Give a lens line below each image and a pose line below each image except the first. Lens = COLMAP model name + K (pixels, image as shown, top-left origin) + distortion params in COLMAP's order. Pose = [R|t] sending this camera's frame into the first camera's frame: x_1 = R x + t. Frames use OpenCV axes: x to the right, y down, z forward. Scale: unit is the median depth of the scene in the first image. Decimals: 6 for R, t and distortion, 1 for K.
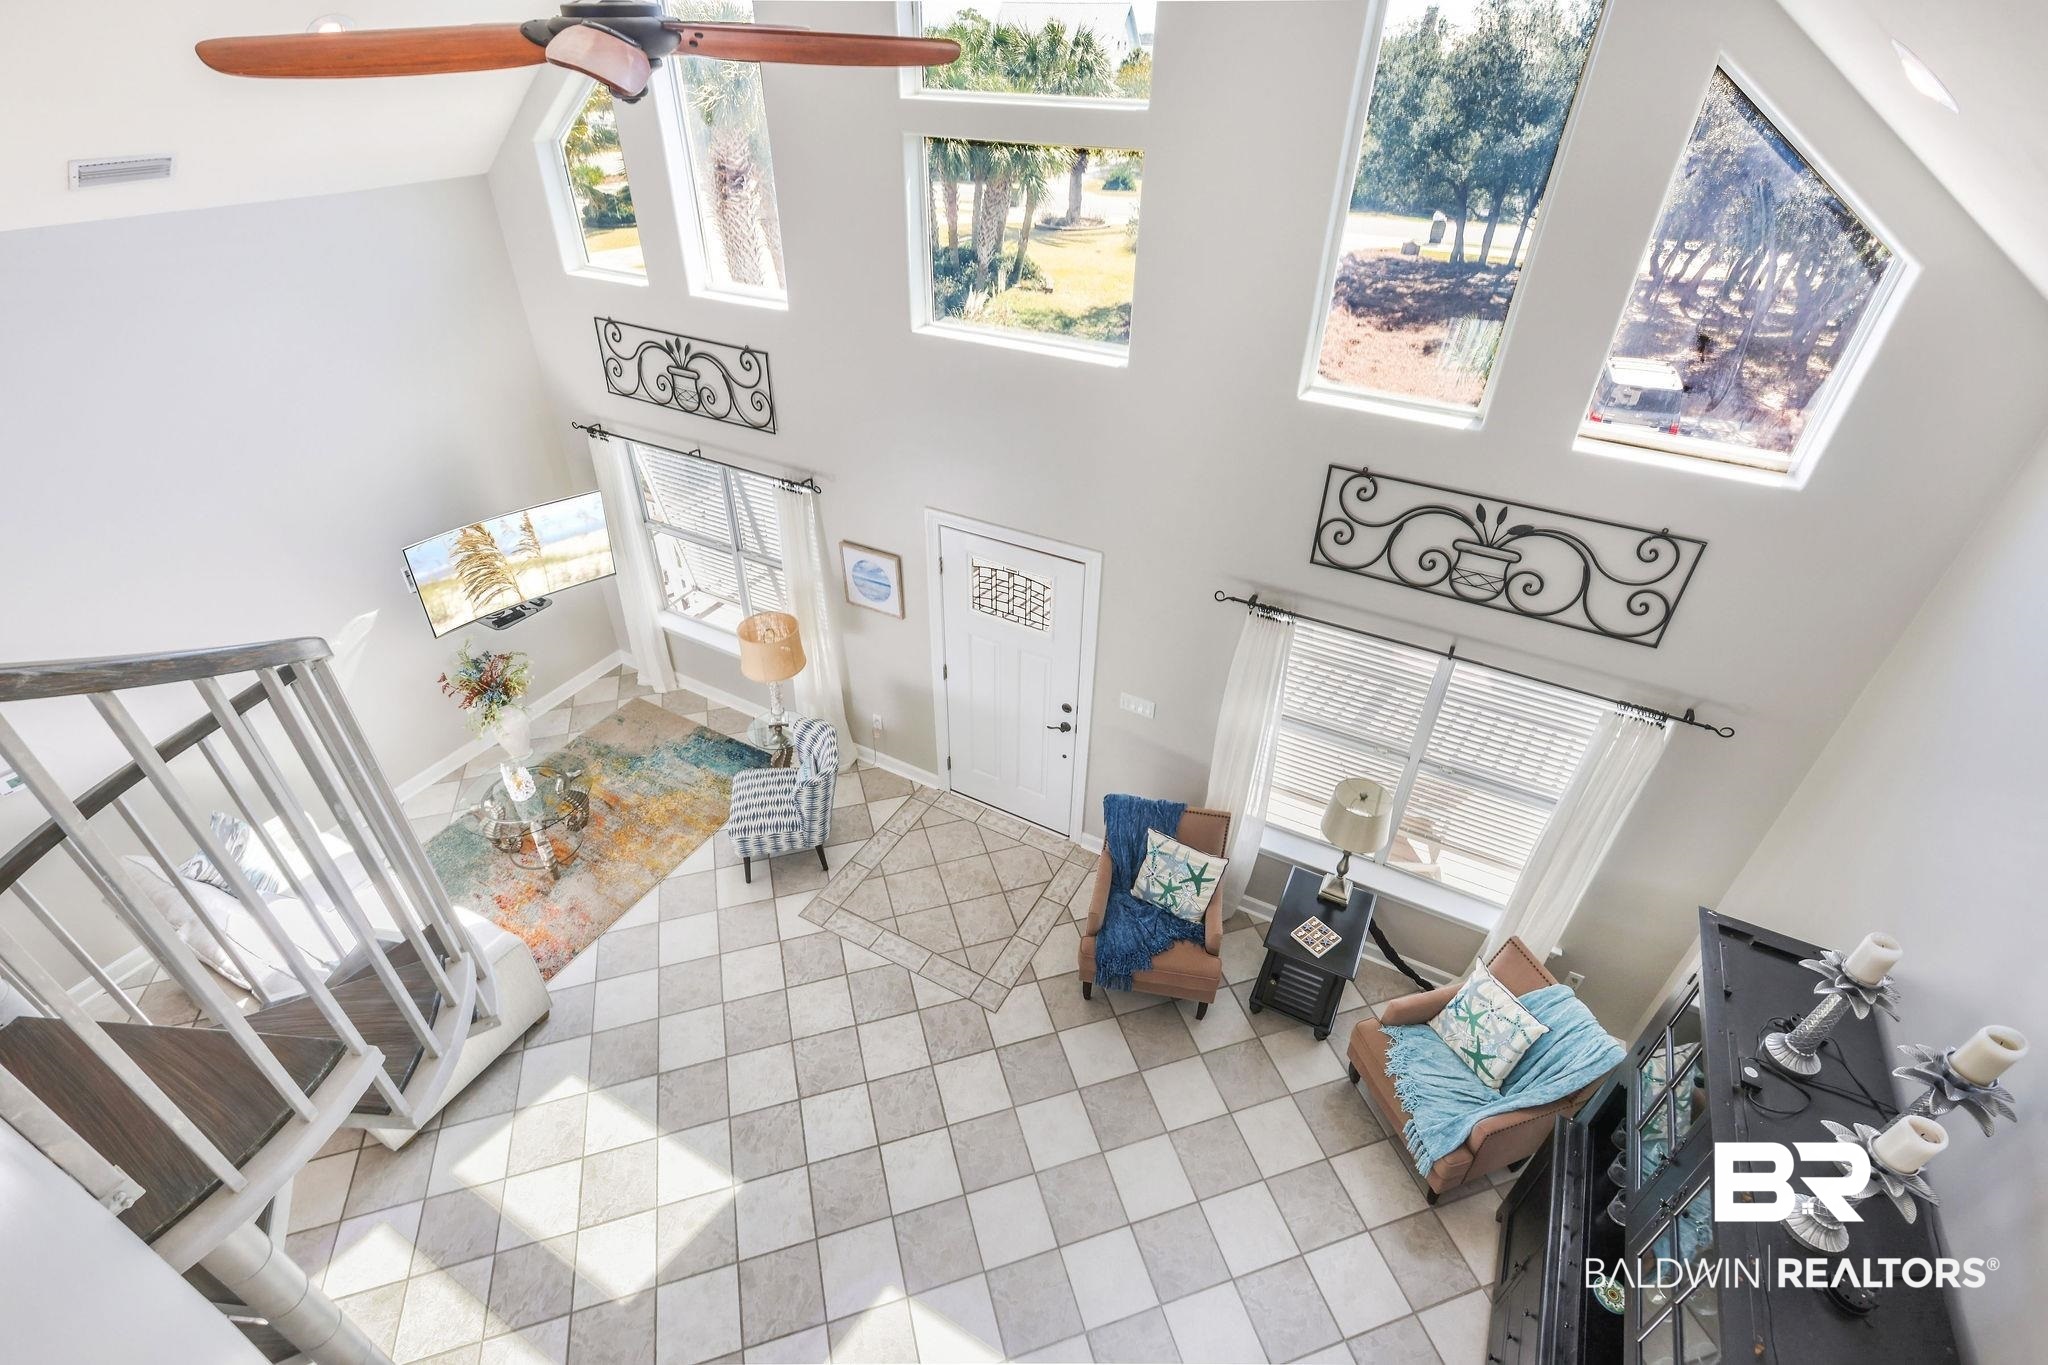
lens RADIAL K [[908.3, 0, 1024.0], [0, 908.3, 682.5], [0, 0, 1]] dist [-0.029675, 0.000185]
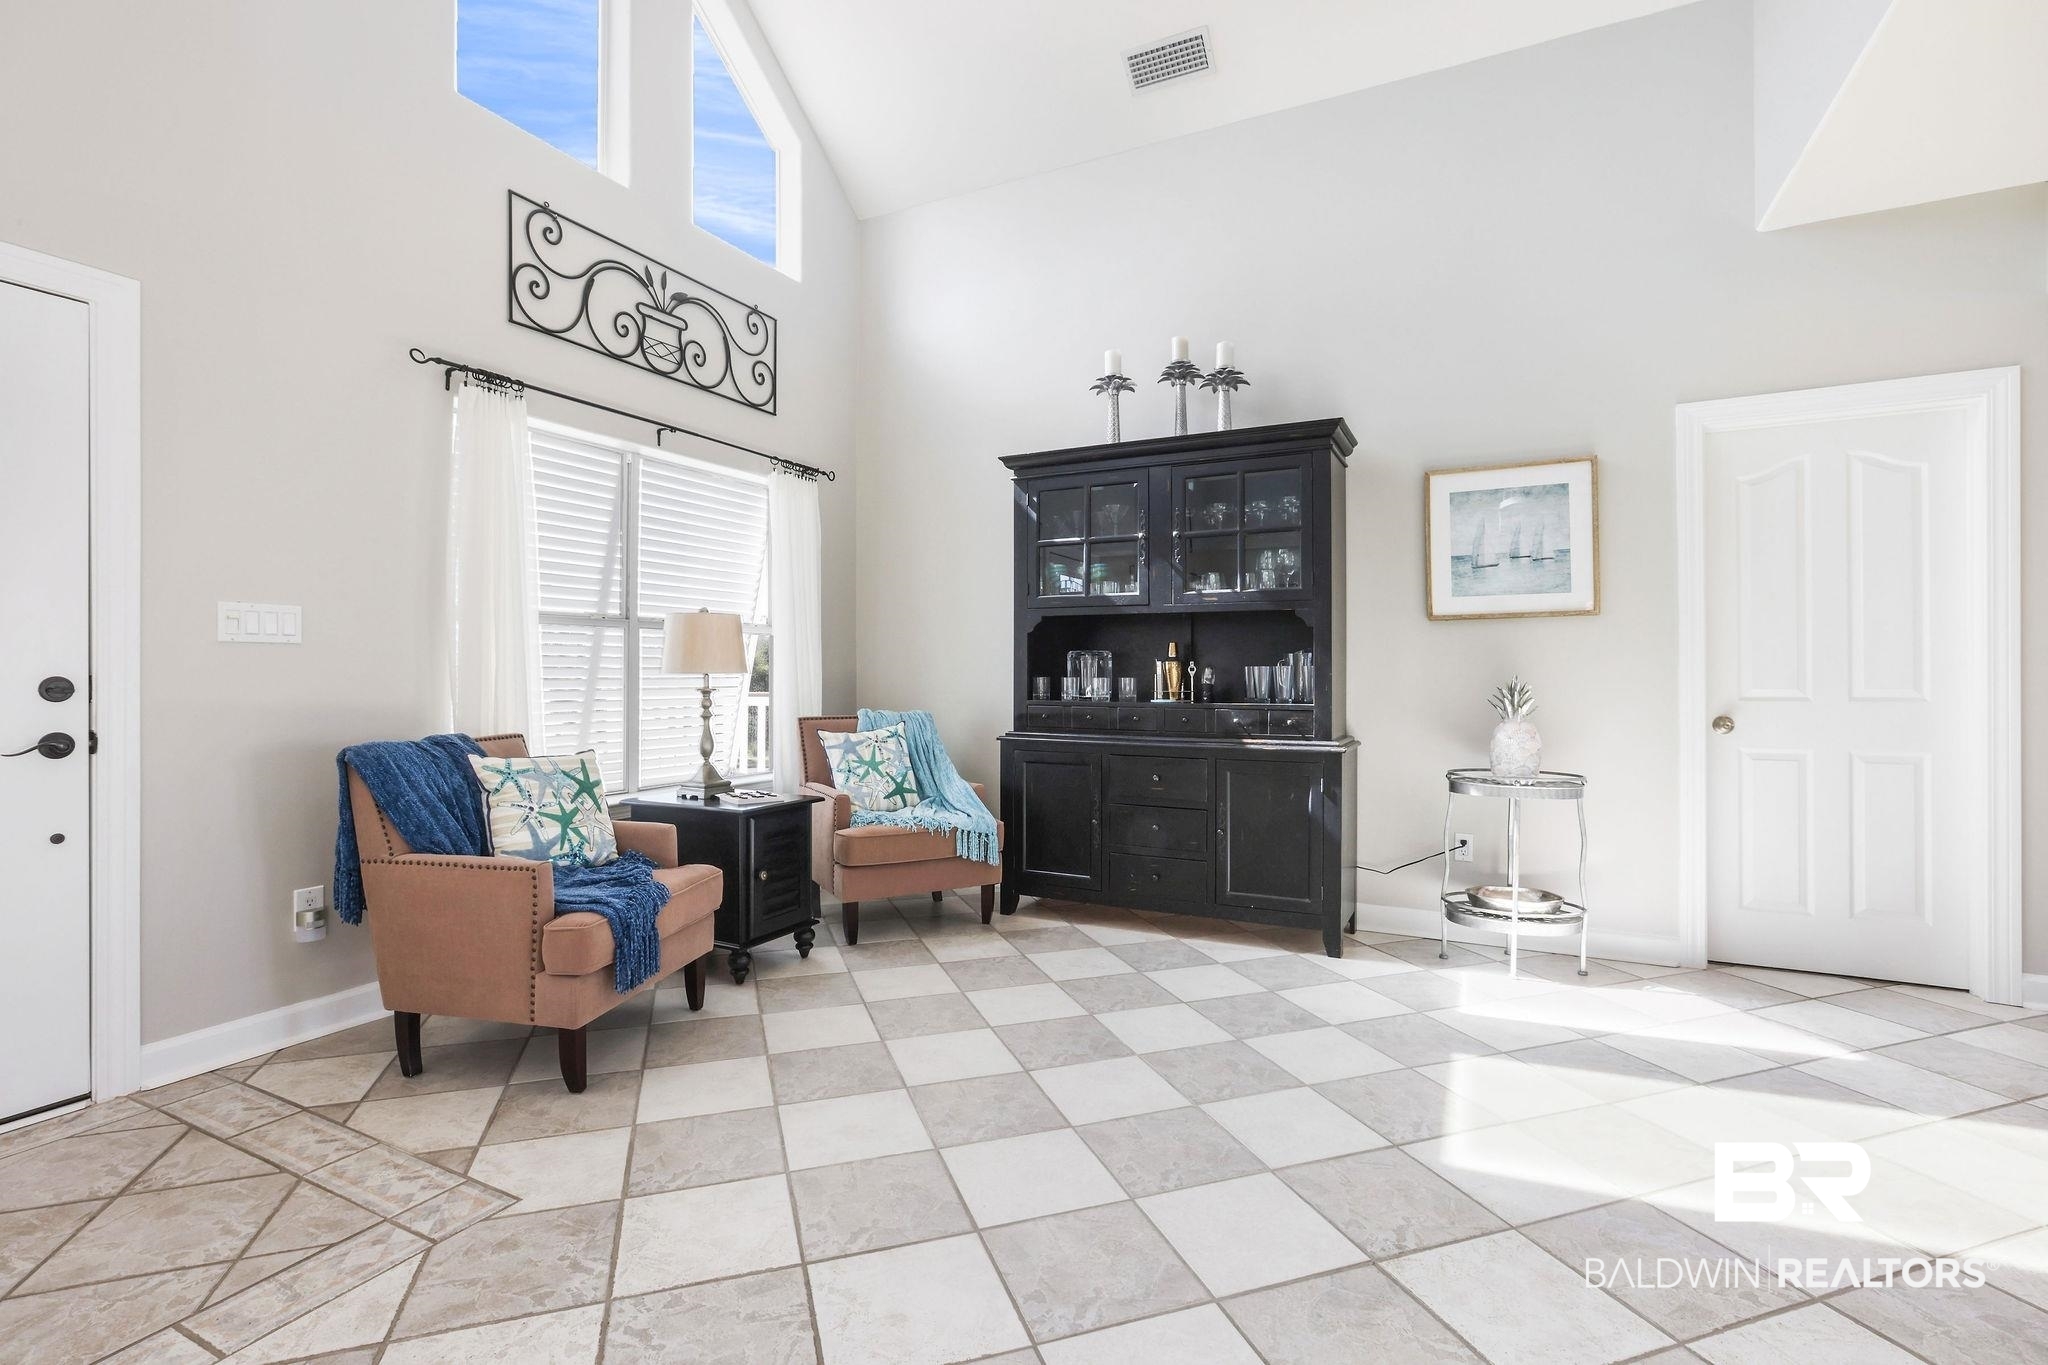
lens RADIAL K [[941.1, 0, 1024.0], [0, 941.1, 682.5], [0, 0, 1]] dist [-0.048891, 0.022500]
pose [[-0.028099, -0.031291, 0.999115, -0.536795], [0.576097, 0.816314, 0.041768, 0.367064], [-0.816899, 0.576760, -0.004911, 0.872701]]
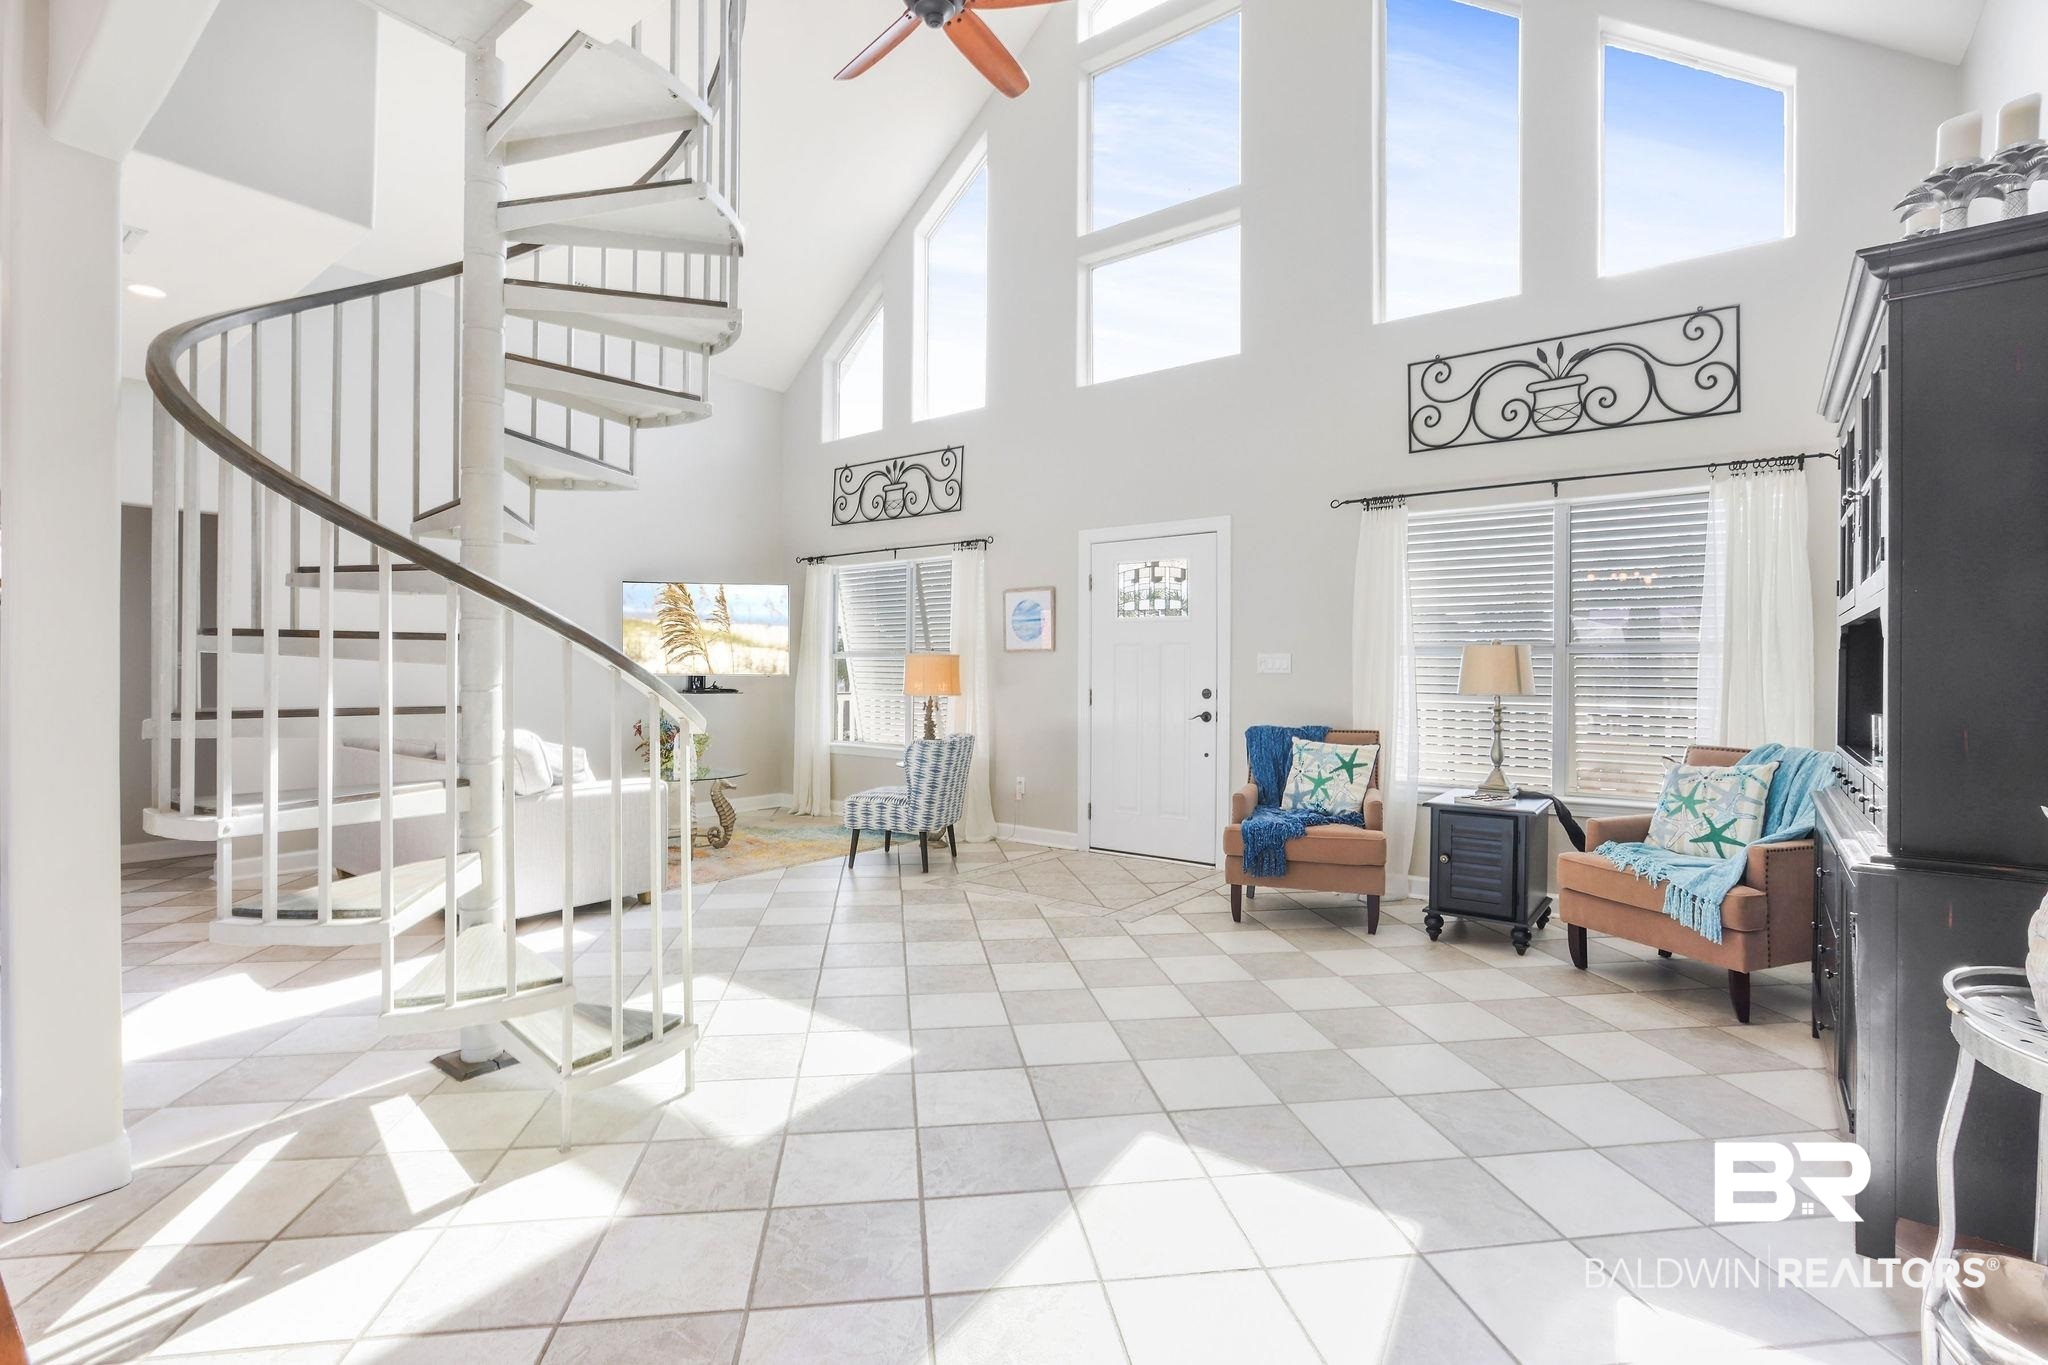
lens RADIAL K [[946.6, 0, 1024.0], [0, 946.6, 682.5], [0, 0, 1]] dist [-0.014794, -0.000045]
pose [[0.987195, -0.014478, -0.158859, 0.018246], [-0.078040, 0.824724, -0.560125, 0.875595], [0.139124, 0.565350, 0.813033, 0.124216]]
